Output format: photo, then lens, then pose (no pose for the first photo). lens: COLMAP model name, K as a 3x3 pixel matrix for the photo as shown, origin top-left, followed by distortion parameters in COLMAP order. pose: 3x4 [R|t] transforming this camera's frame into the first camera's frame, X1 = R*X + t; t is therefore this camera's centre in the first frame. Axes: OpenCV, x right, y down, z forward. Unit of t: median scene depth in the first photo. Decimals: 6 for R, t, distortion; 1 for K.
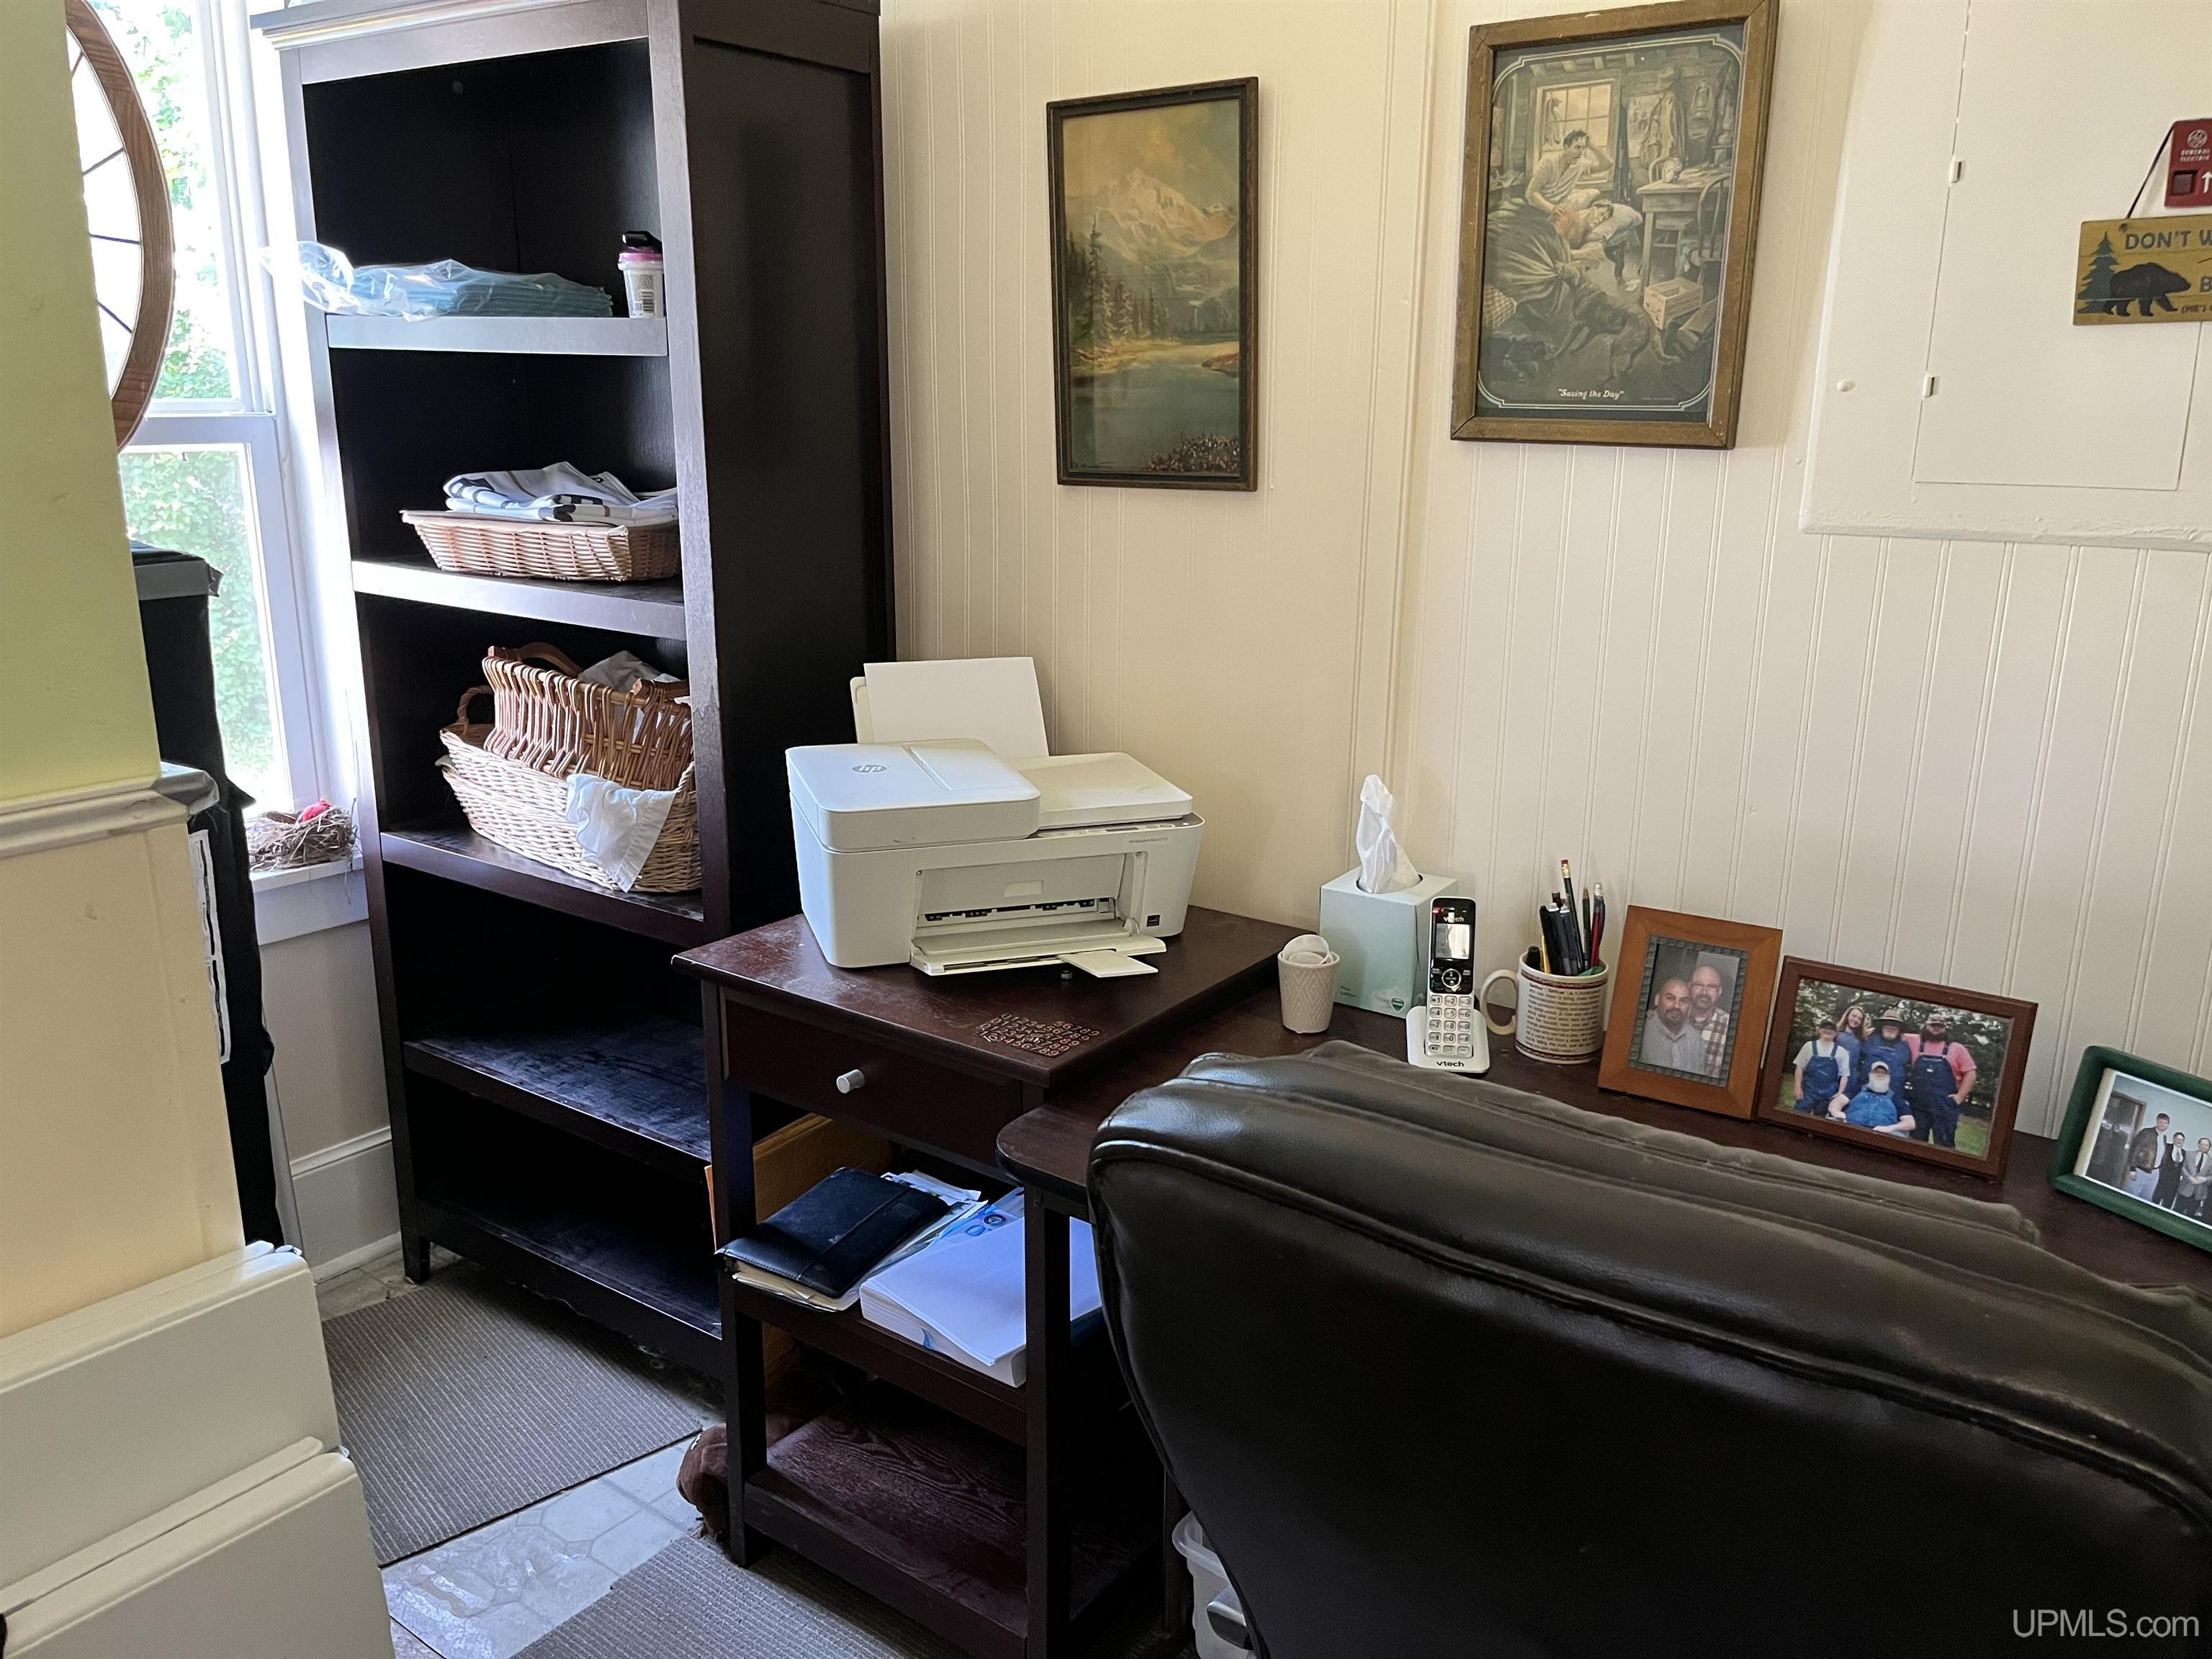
lens RADIAL K [[1674.8, 0, 1099.8], [0, 1674.8, 847.4], [0, 0, 1]] dist [0.039783, -0.044992]
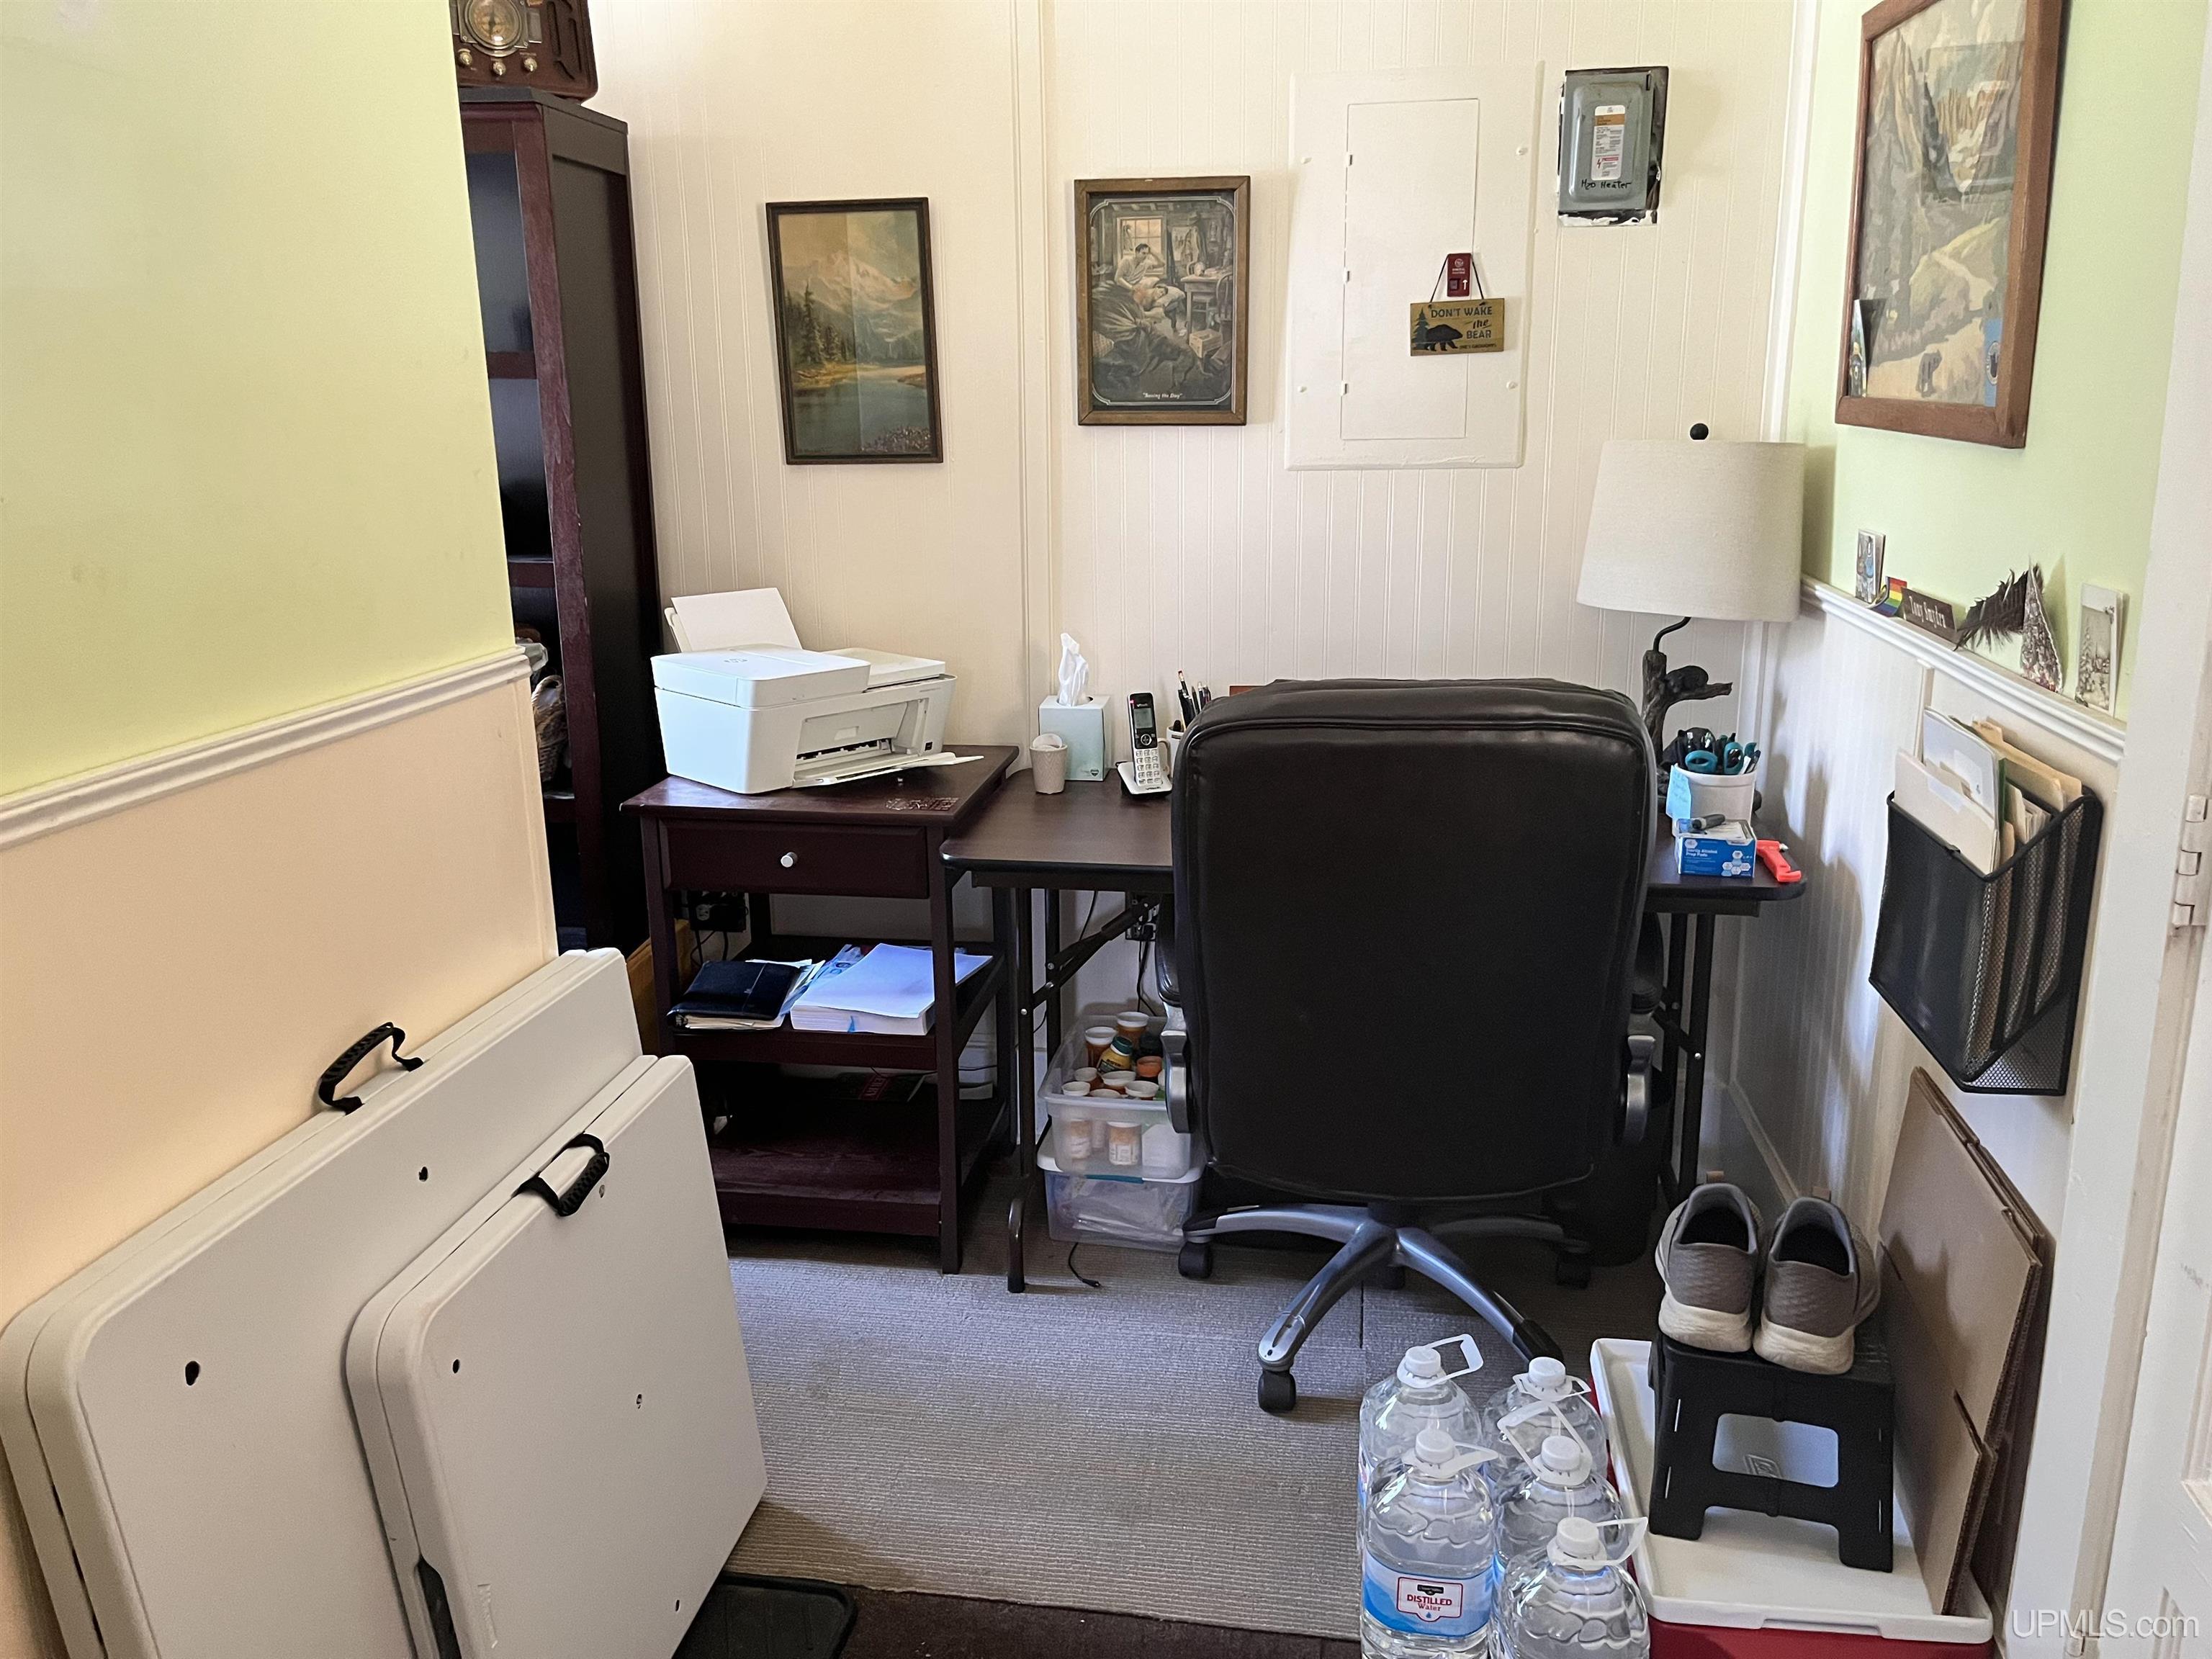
lens RADIAL K [[1674.8, 0, 1105.0], [0, 1674.8, 819.4], [0, 0, 1]] dist [0.039783, -0.044992]
pose [[0.893206, -0.131814, 0.429893, -0.543537], [0.136850, 0.990403, 0.019339, 0.114334], [-0.428316, 0.041557, 0.902673, -0.488771]]
